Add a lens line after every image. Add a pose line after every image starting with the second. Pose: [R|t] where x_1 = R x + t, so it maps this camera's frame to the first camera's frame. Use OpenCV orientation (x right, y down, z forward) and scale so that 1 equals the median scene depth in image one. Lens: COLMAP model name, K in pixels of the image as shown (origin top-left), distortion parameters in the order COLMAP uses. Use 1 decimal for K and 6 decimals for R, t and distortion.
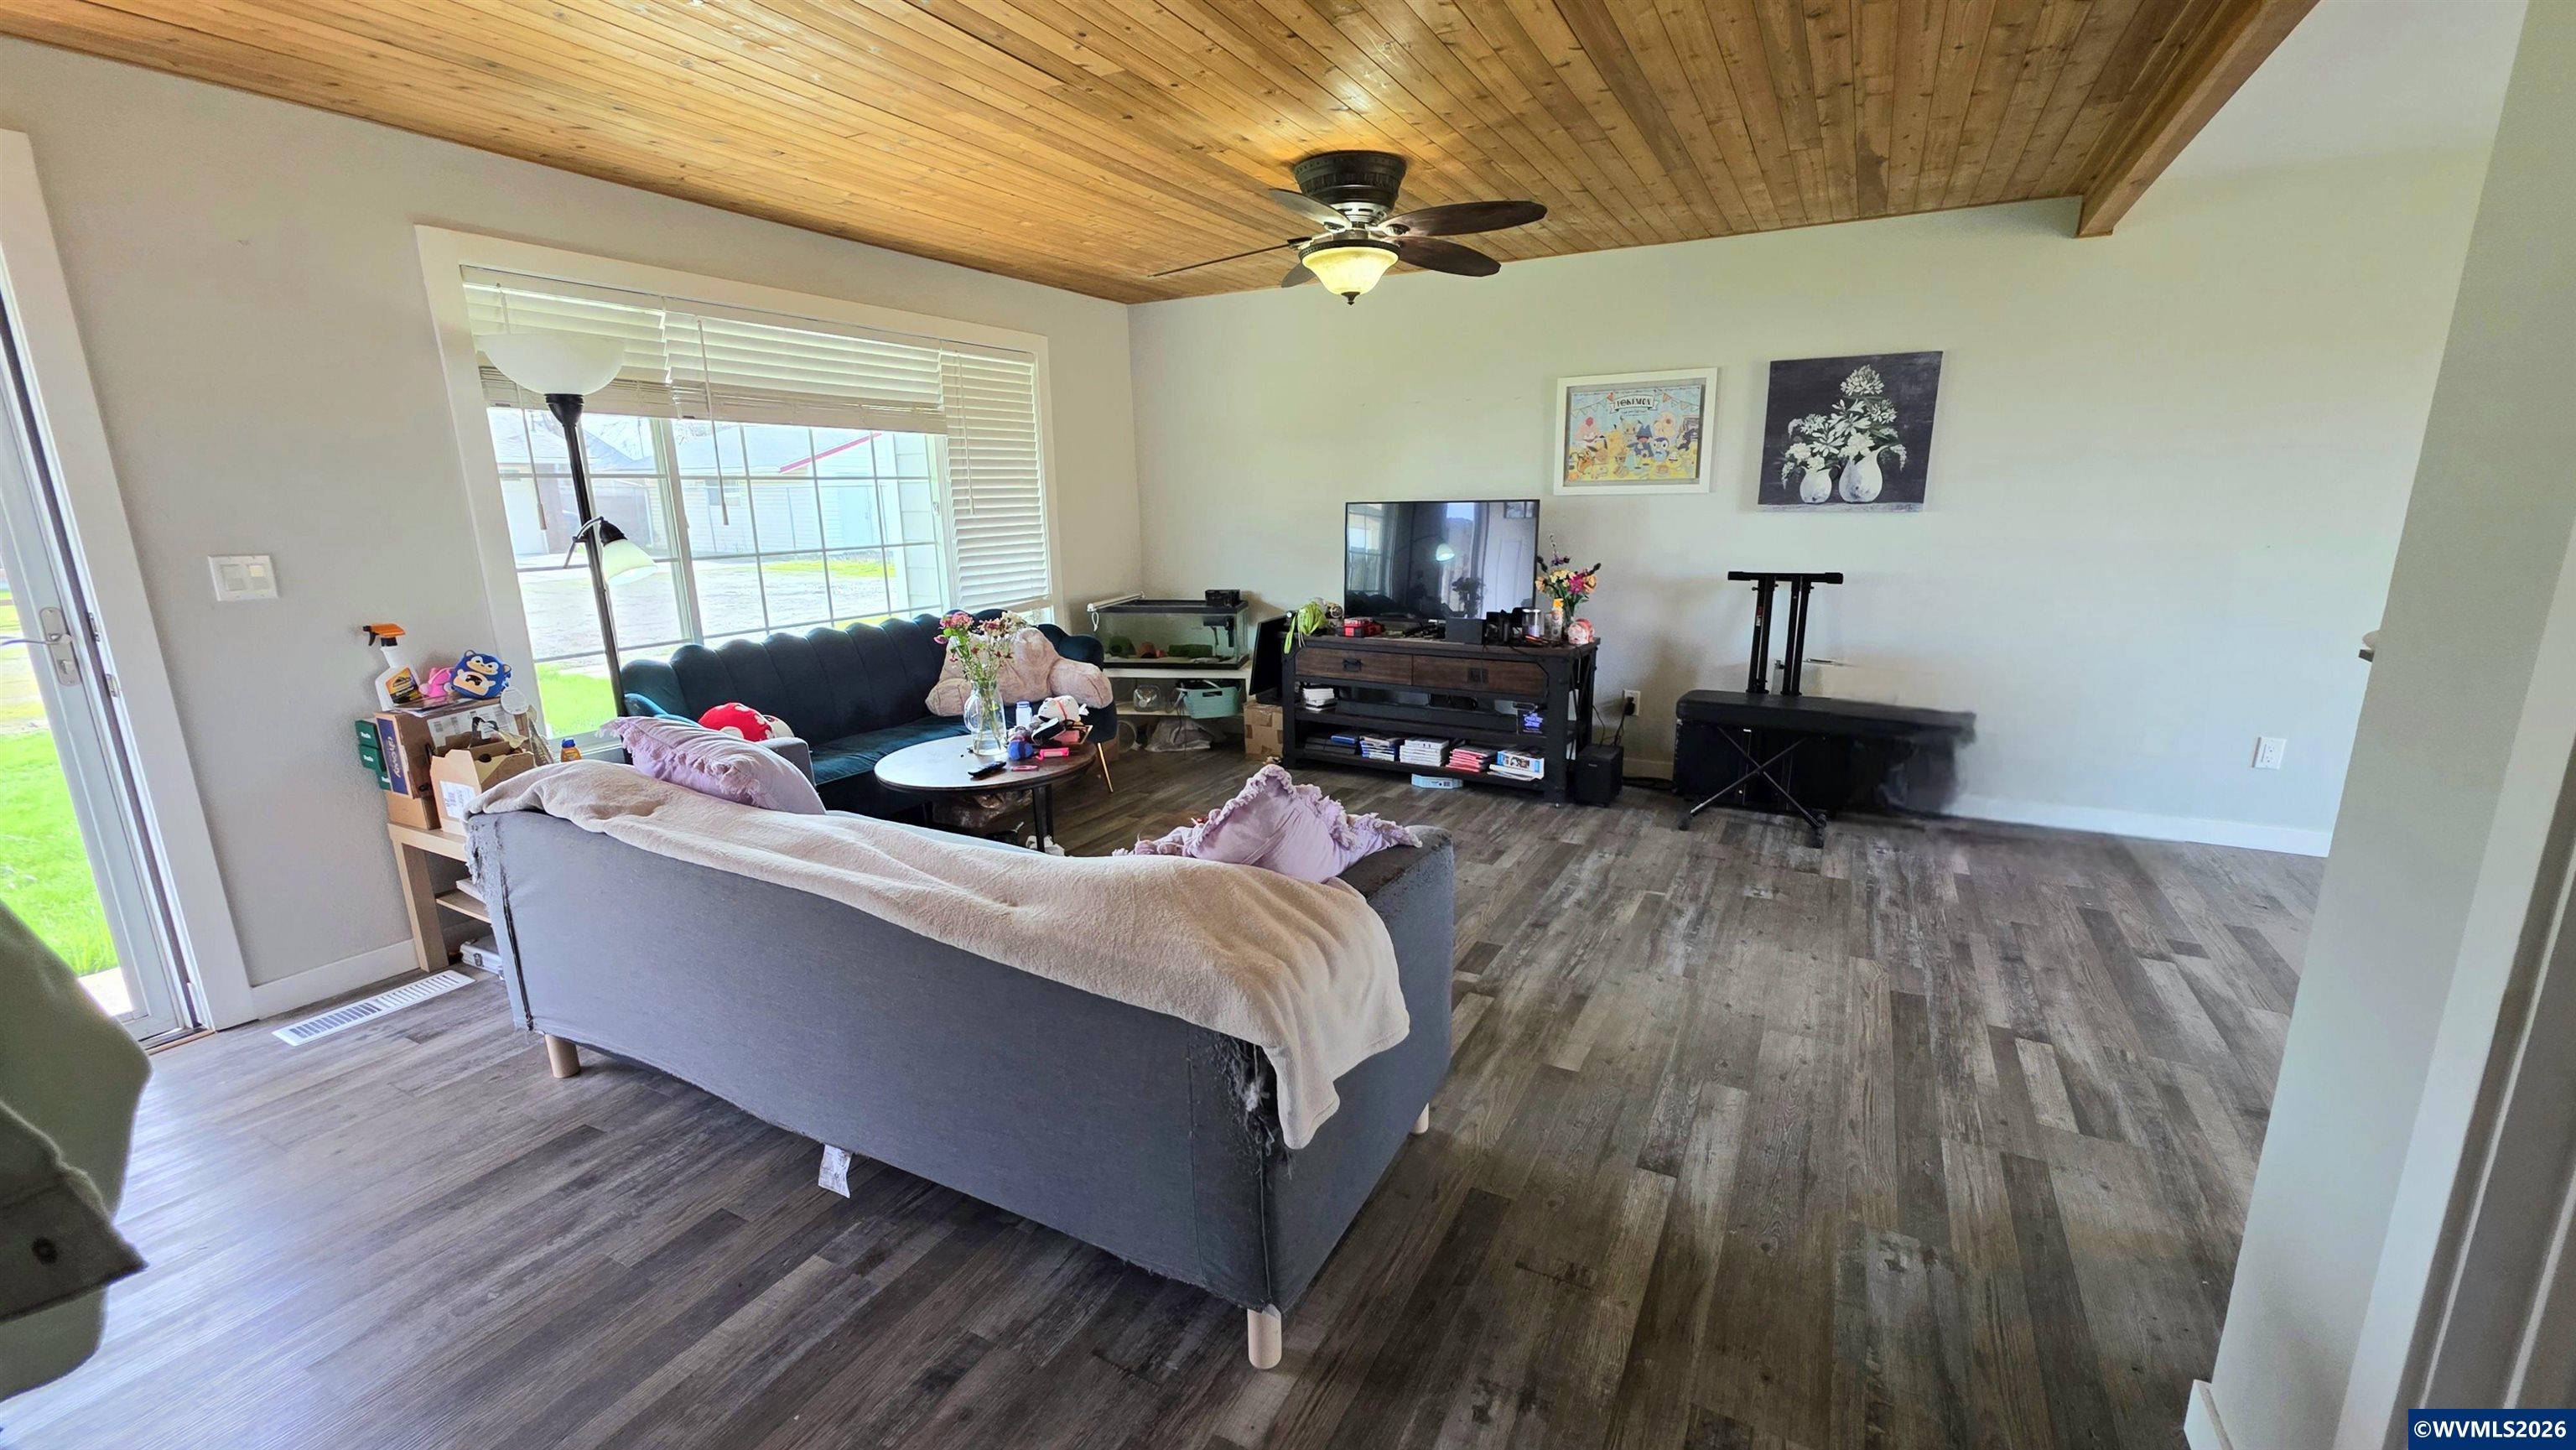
lens RADIAL K [[1031.4, 0, 1302.9], [0, 1031.4, 726.7], [0, 0, 1]] dist [0.002563, 0.000255]
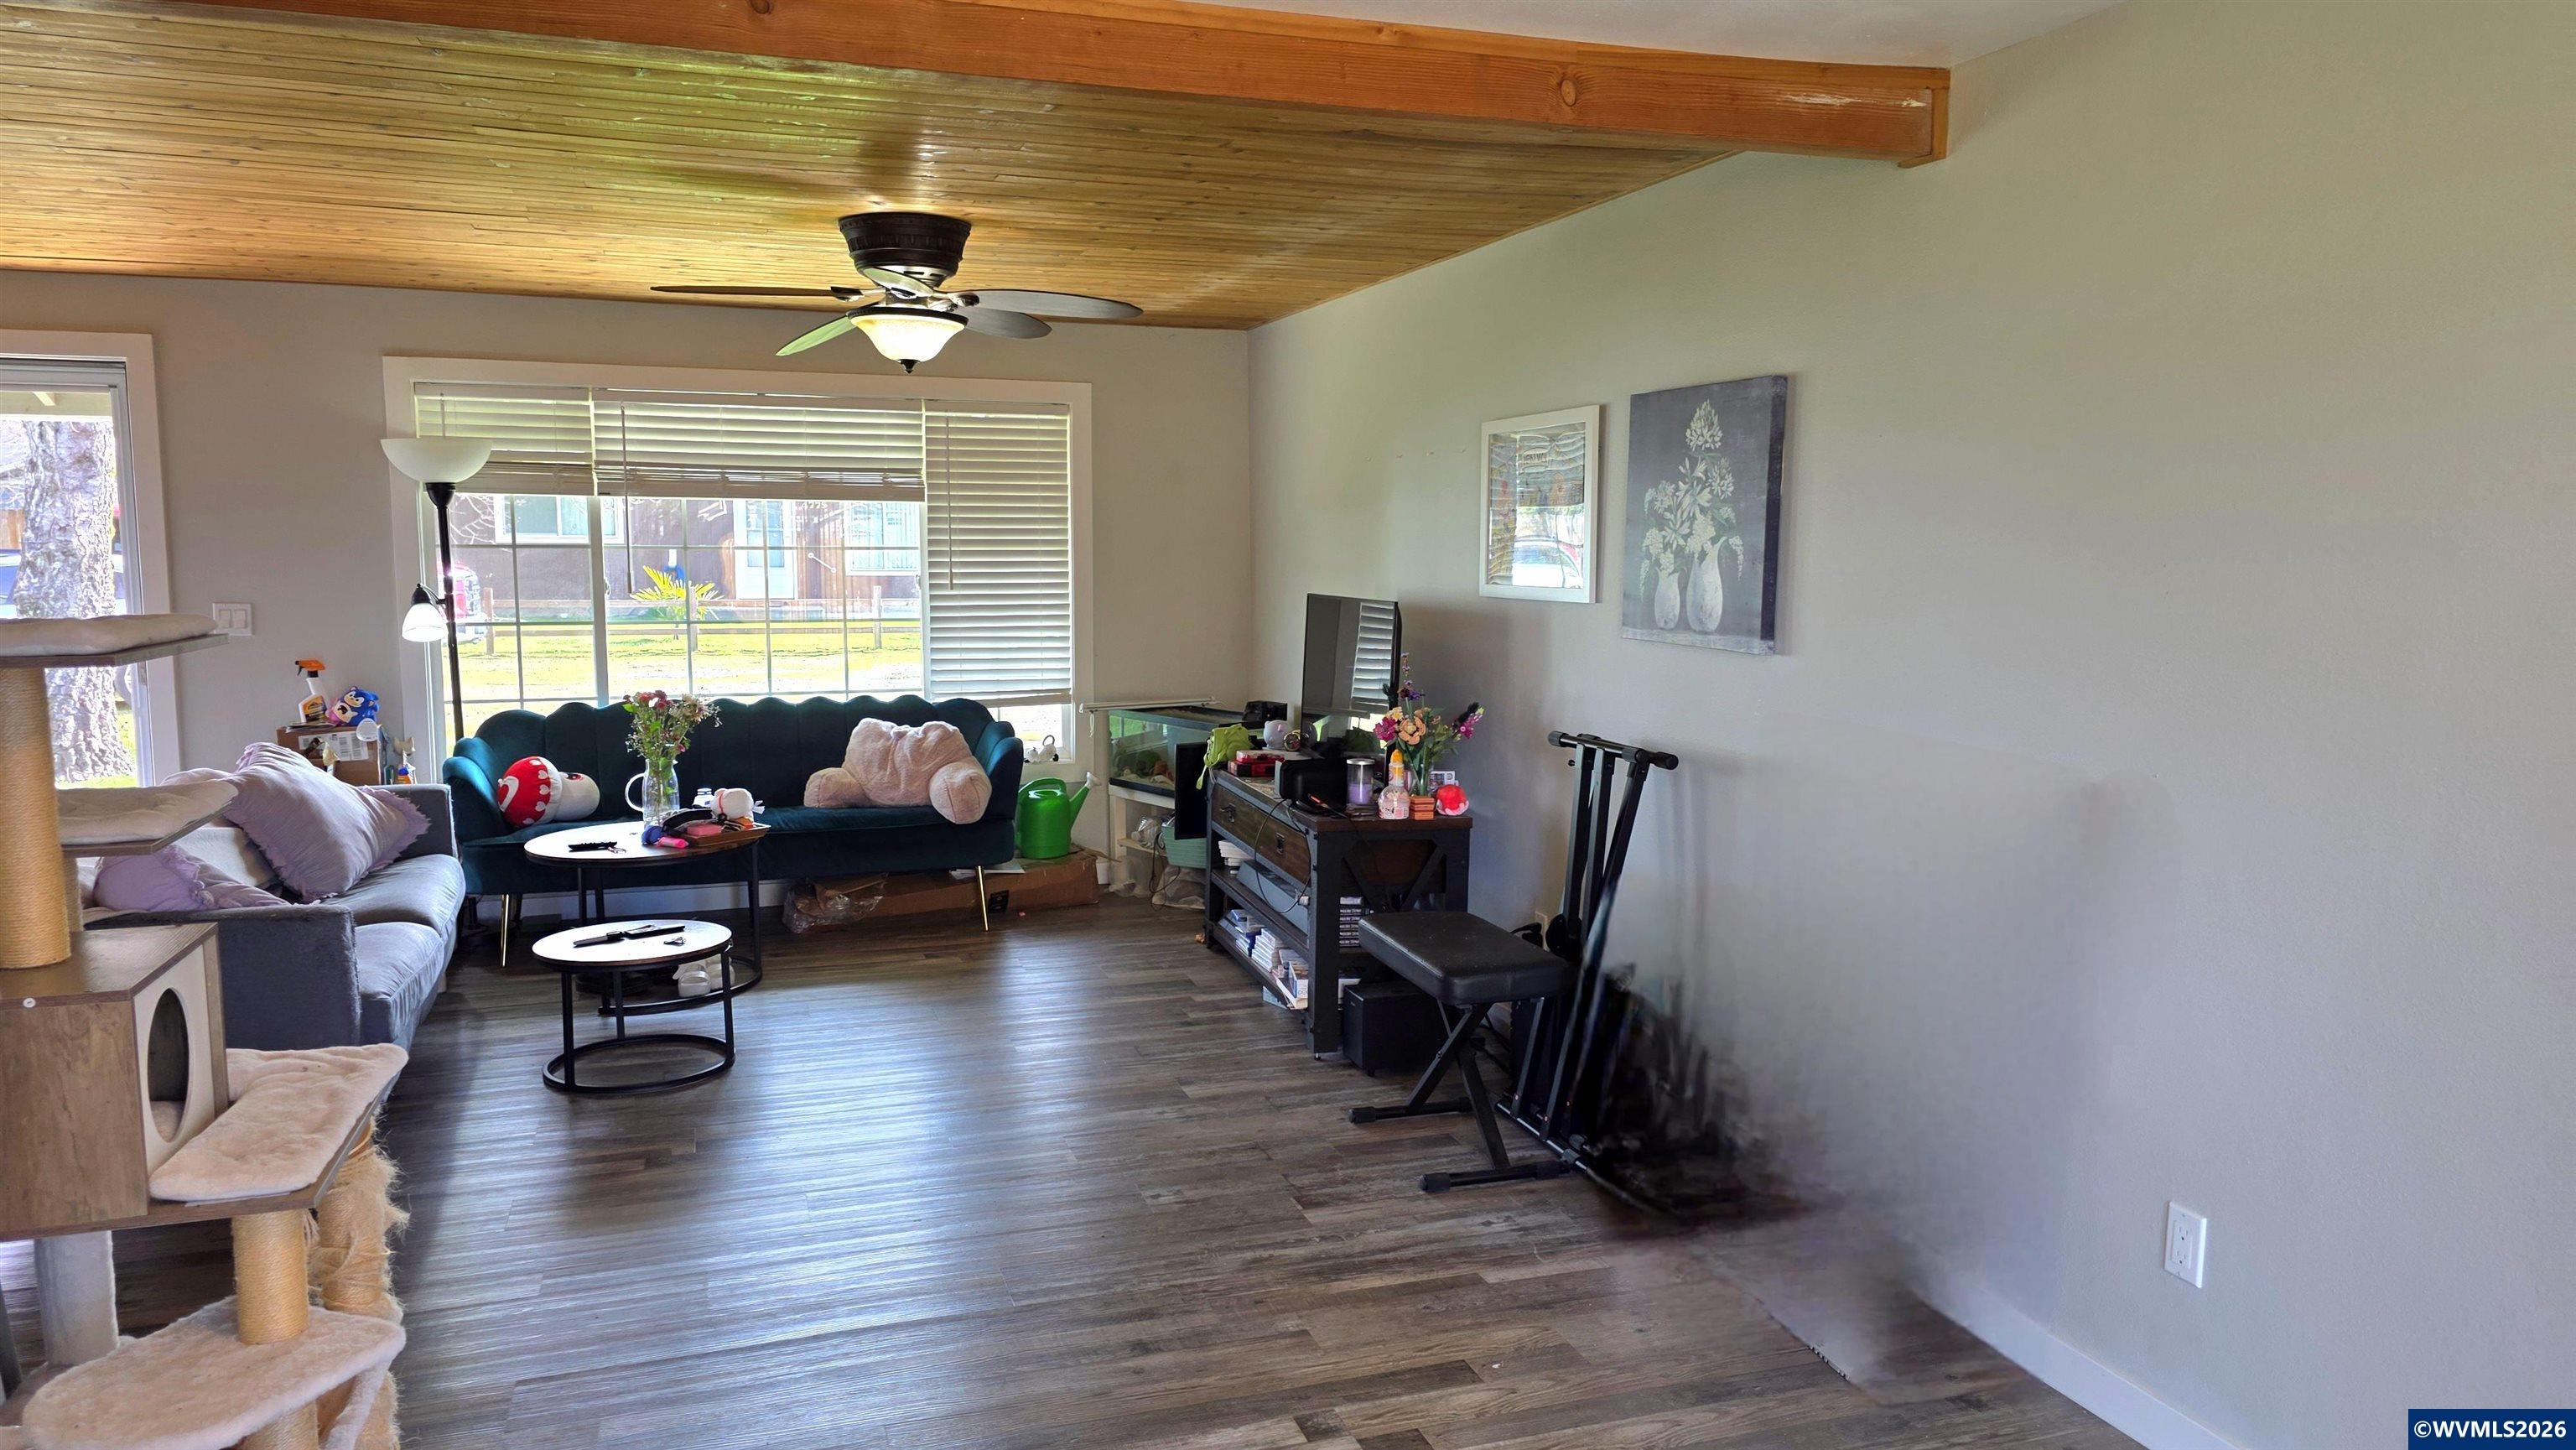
lens RADIAL K [[1719.8, 0, 1305.9], [0, 1719.8, 733.3], [0, 0, 1]] dist [0.060457, -0.042541]
pose [[0.730664, 0.094711, -0.676136, 1.069501], [-0.166198, 0.985215, -0.041595, -0.089155], [0.662199, 0.142764, 0.735602, 0.166125]]
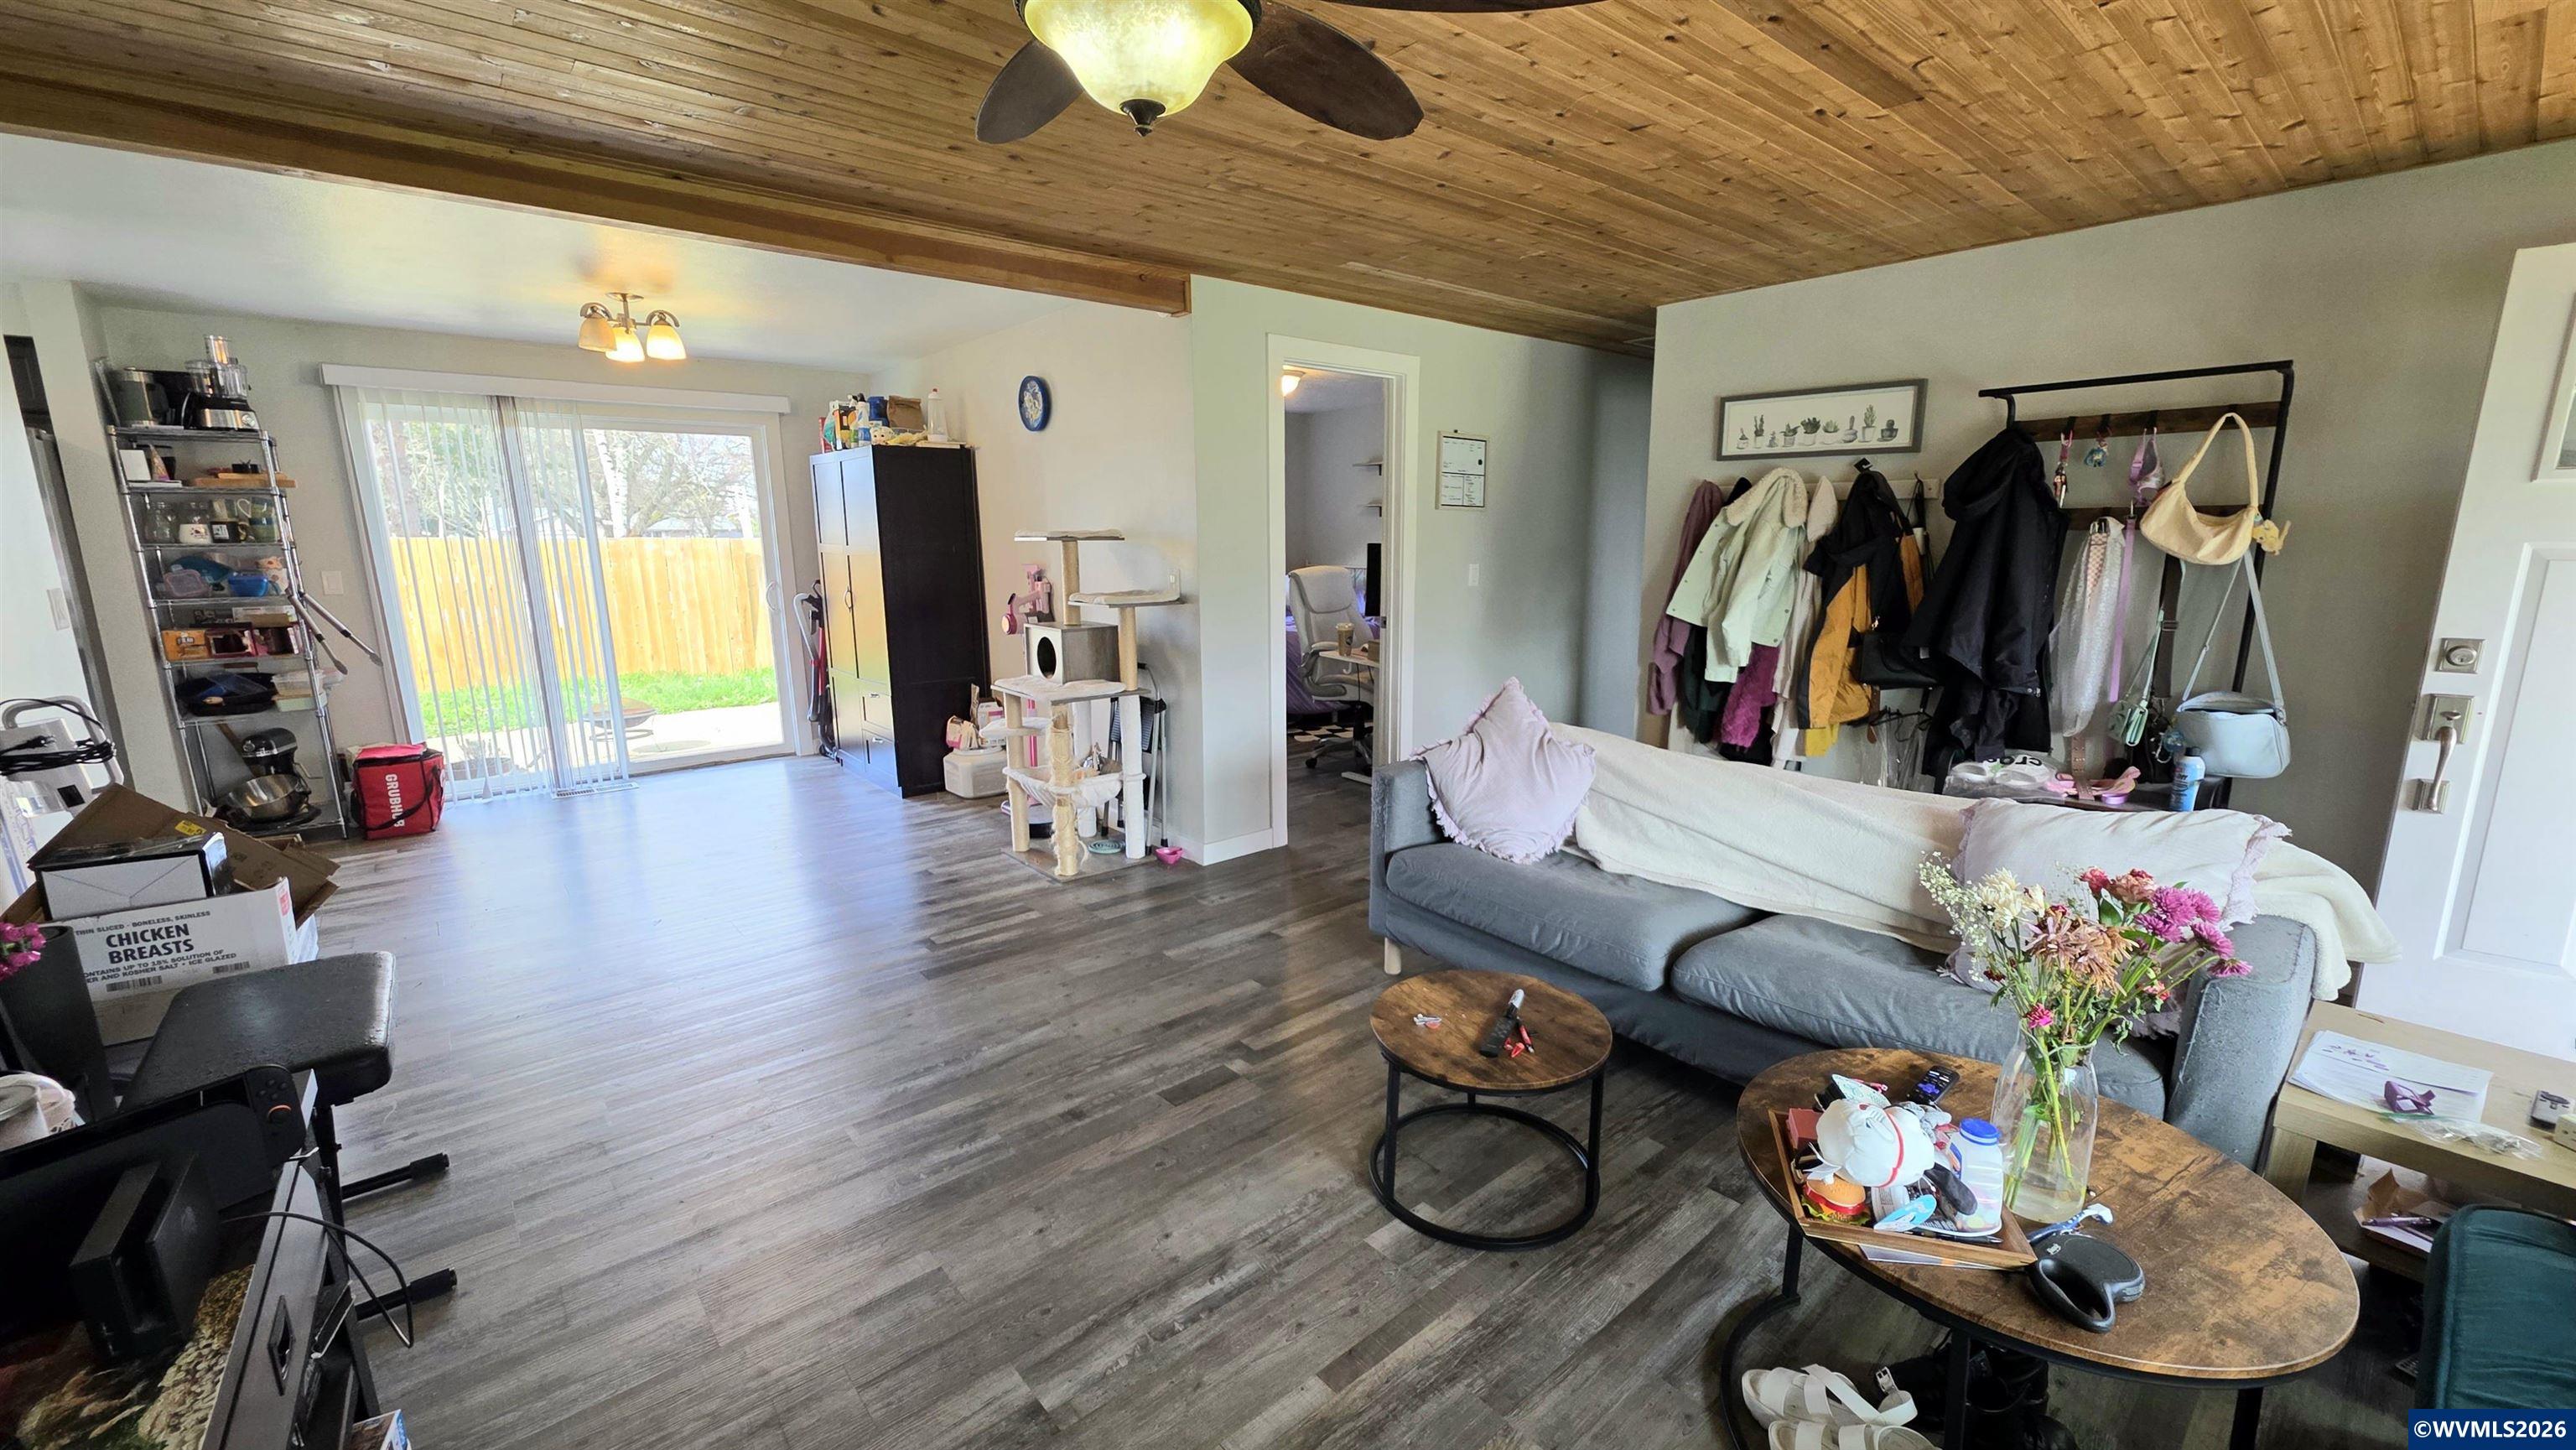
lens RADIAL K [[1031.4, 0, 1288.2], [0, 1031.4, 734.9], [0, 0, 1]] dist [0.002563, 0.000255]
pose [[-0.931091, -0.052696, 0.360961, -0.150441], [0.098938, 0.915941, 0.388925, -0.288902], [-0.351114, 0.397838, -0.847611, 1.221021]]
